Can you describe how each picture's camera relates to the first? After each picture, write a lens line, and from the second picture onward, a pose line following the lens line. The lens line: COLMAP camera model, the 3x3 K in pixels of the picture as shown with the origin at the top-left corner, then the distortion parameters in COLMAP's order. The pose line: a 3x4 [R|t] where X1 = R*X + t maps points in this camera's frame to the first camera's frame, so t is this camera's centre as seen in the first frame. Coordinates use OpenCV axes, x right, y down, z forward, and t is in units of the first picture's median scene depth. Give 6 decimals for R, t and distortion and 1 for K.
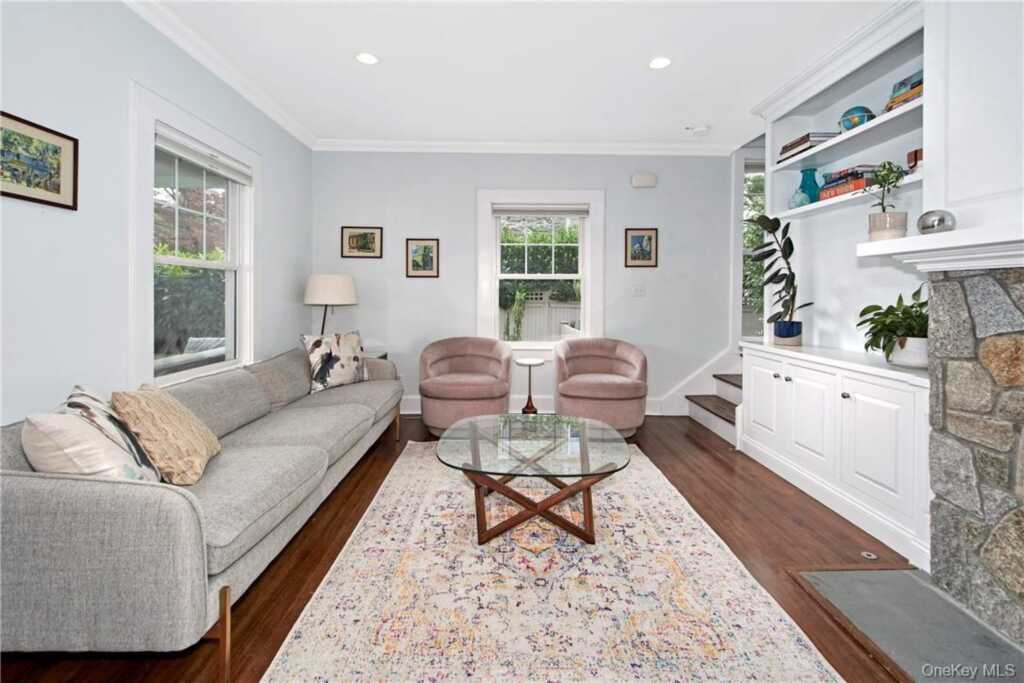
lens RADIAL K [[476.0, 0, 506.3], [0, 476.0, 297.6], [0, 0, 1]] dist [0.004024, -0.003821]
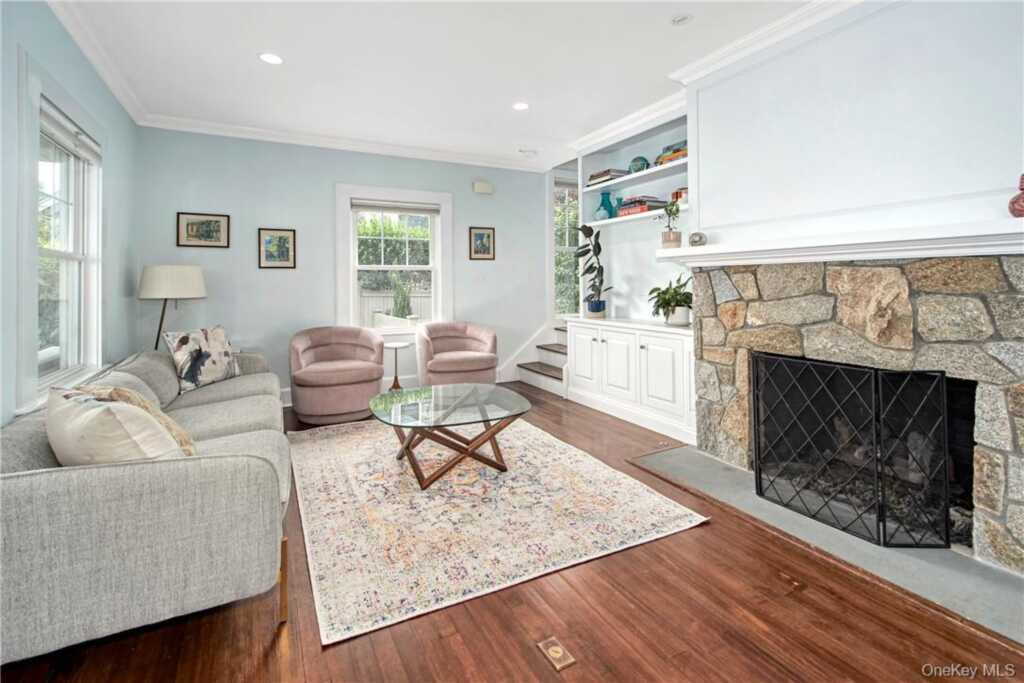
lens RADIAL K [[476.0, 0, 513.9], [0, 476.0, 277.9], [0, 0, 1]] dist [0.004024, -0.003821]
pose [[0.890236, -0.008853, 0.455413, -0.271609], [0.016854, 0.999767, -0.013510, -0.002022], [-0.455187, 0.019702, 0.890178, -0.136915]]
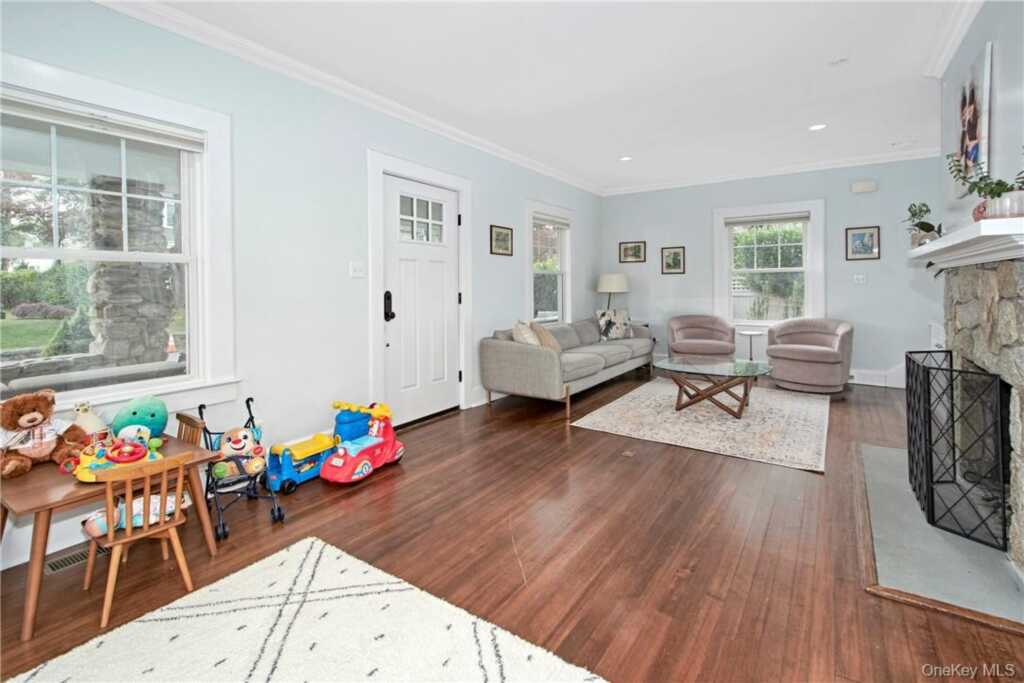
lens RADIAL K [[476.0, 0, 493.8], [0, 476.0, 294.5], [0, 0, 1]] dist [0.004024, -0.003821]
pose [[0.806168, -0.003528, -0.591676, 0.352271], [0.010813, 0.999903, 0.008770, 0.003597], [0.591588, -0.013468, 0.806128, -0.728799]]
